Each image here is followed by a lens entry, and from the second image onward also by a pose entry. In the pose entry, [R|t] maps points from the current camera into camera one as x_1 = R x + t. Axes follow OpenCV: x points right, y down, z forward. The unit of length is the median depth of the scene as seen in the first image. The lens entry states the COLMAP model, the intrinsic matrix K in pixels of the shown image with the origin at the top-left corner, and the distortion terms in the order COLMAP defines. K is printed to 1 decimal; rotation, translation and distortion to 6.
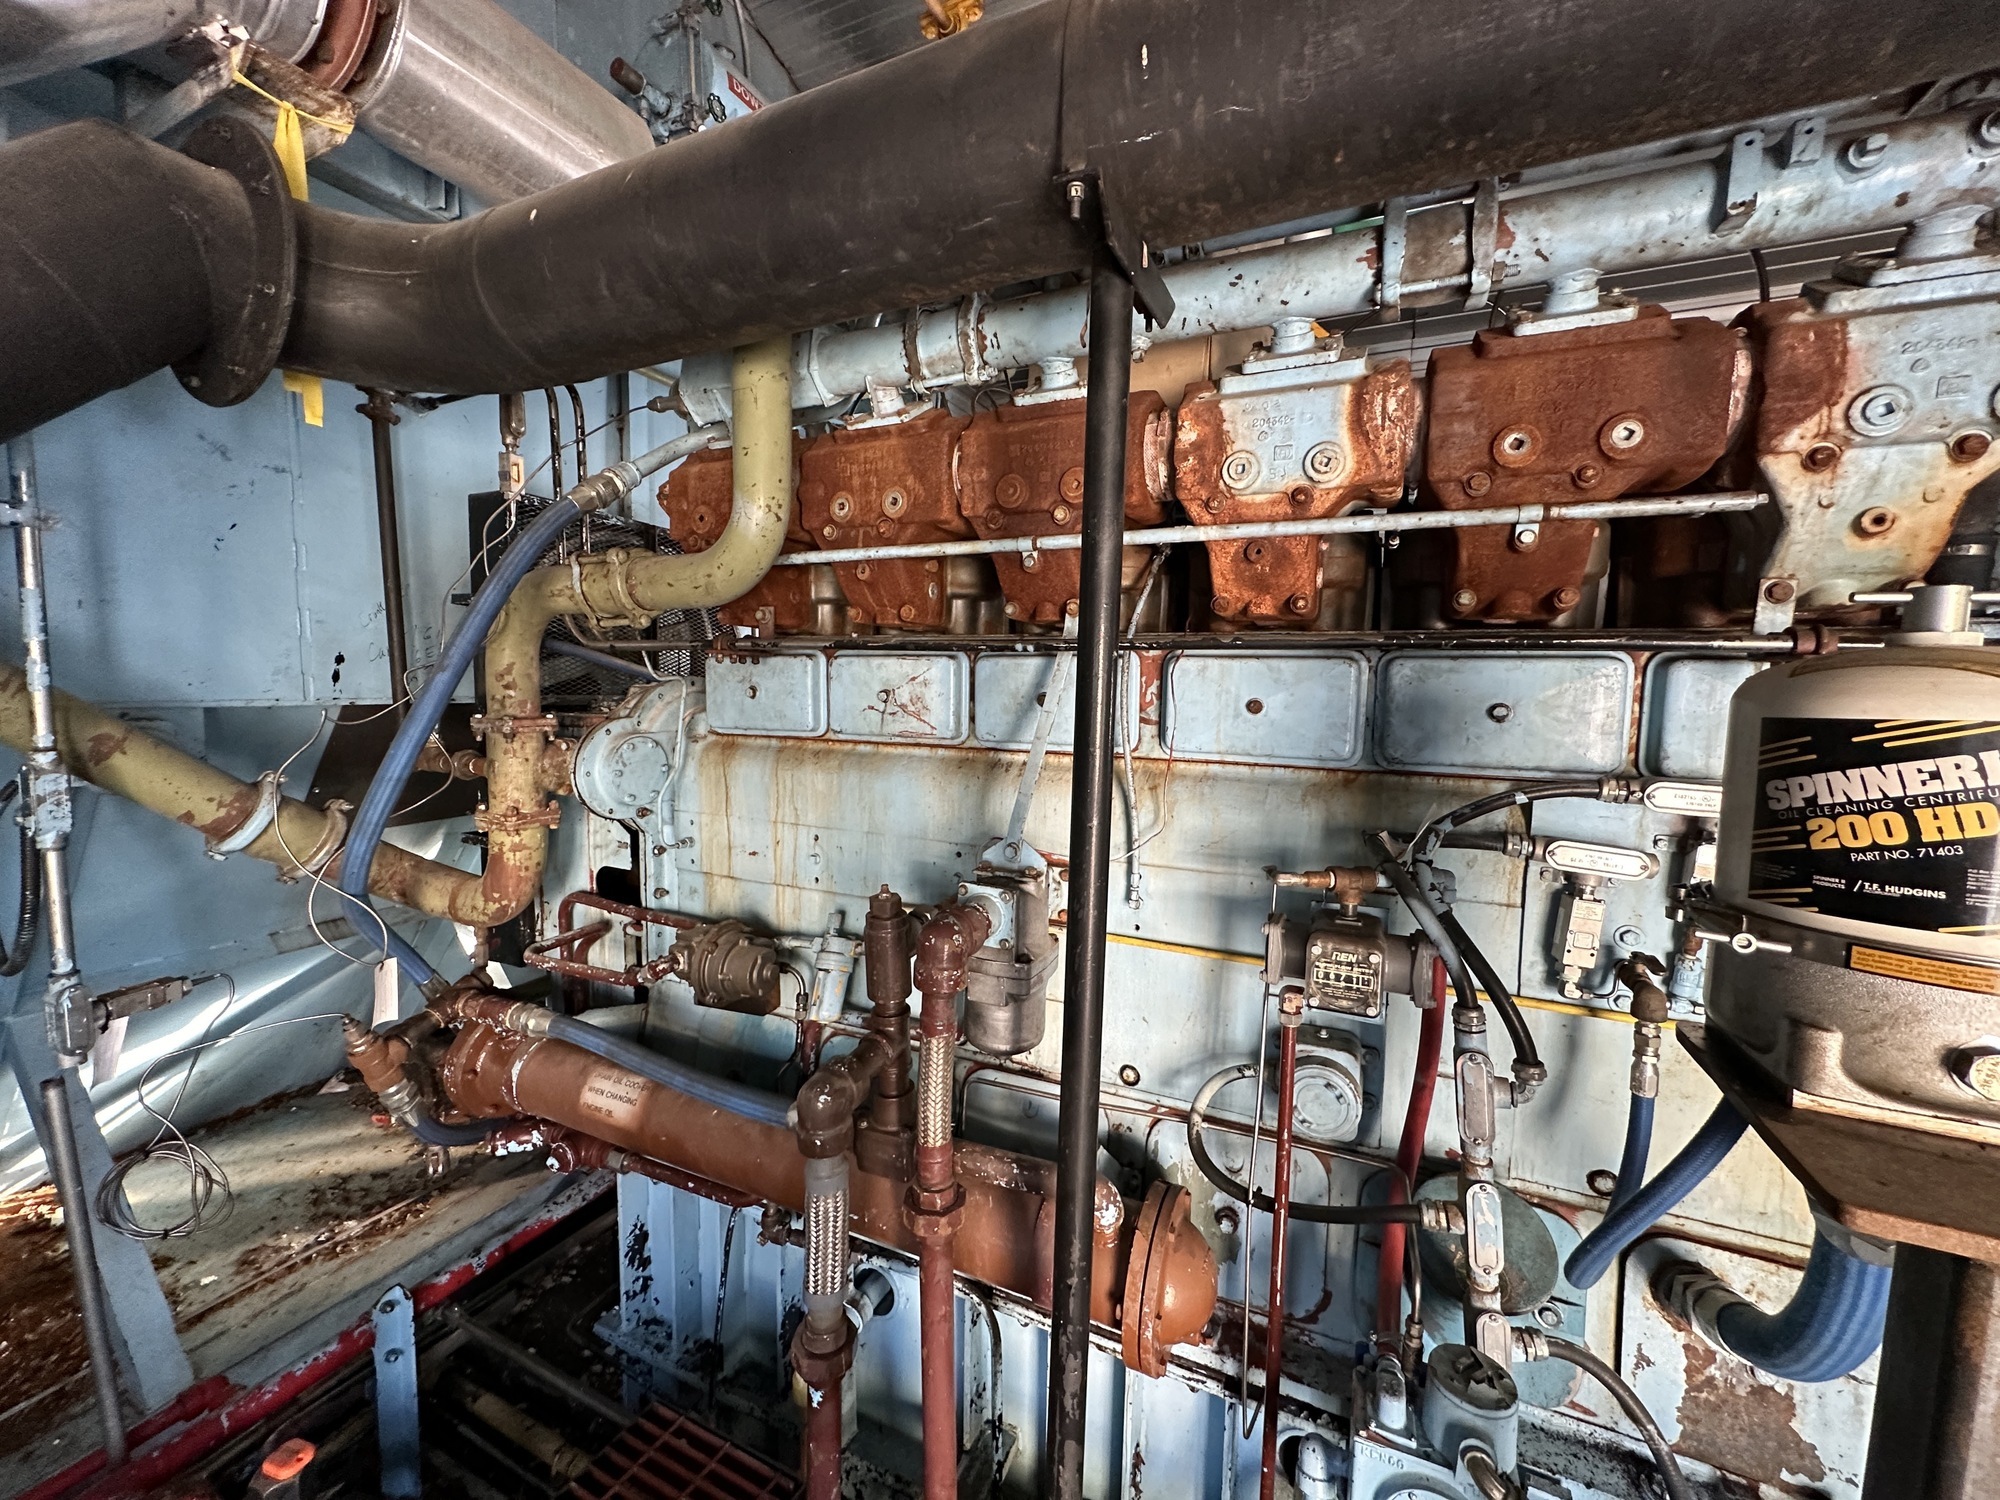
lens RADIAL K [[798.2, 0, 996.0], [0, 798.2, 747.6], [0, 0, 1]] dist [-0.000689, -0.000168]
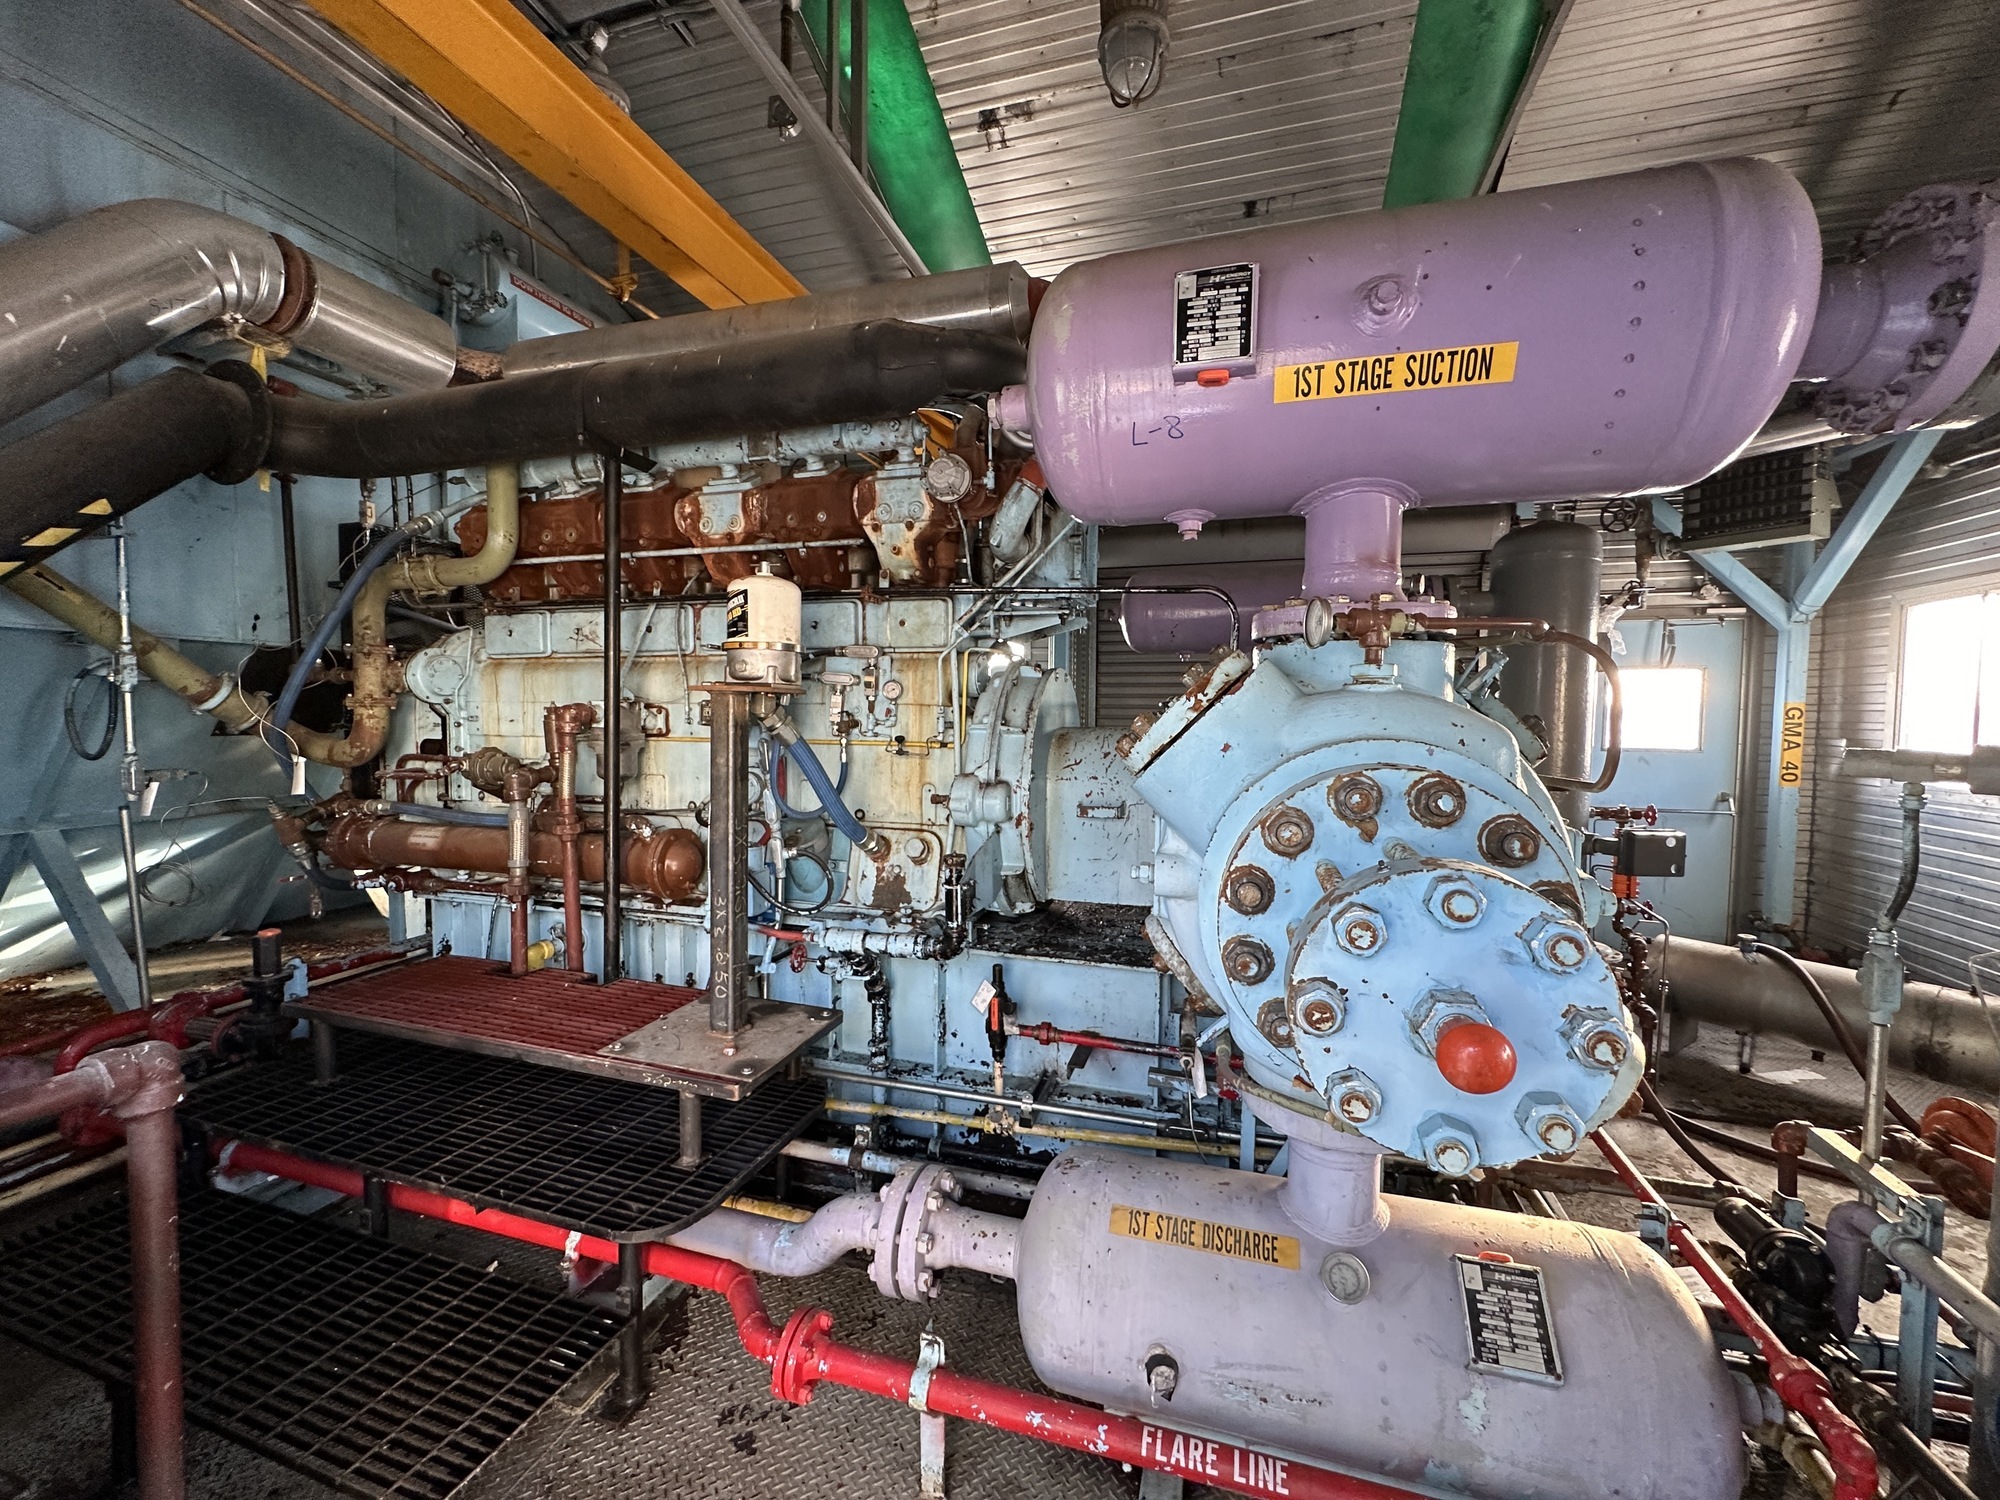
lens RADIAL K [[798.2, 0, 995.7], [0, 798.2, 749.8], [0, 0, 1]] dist [-0.000689, -0.000168]
pose [[0.989626, -0.016535, 0.142713, 0.565251], [0.021470, 0.999221, -0.033109, 0.297699], [-0.142054, 0.035829, 0.989210, -1.029826]]
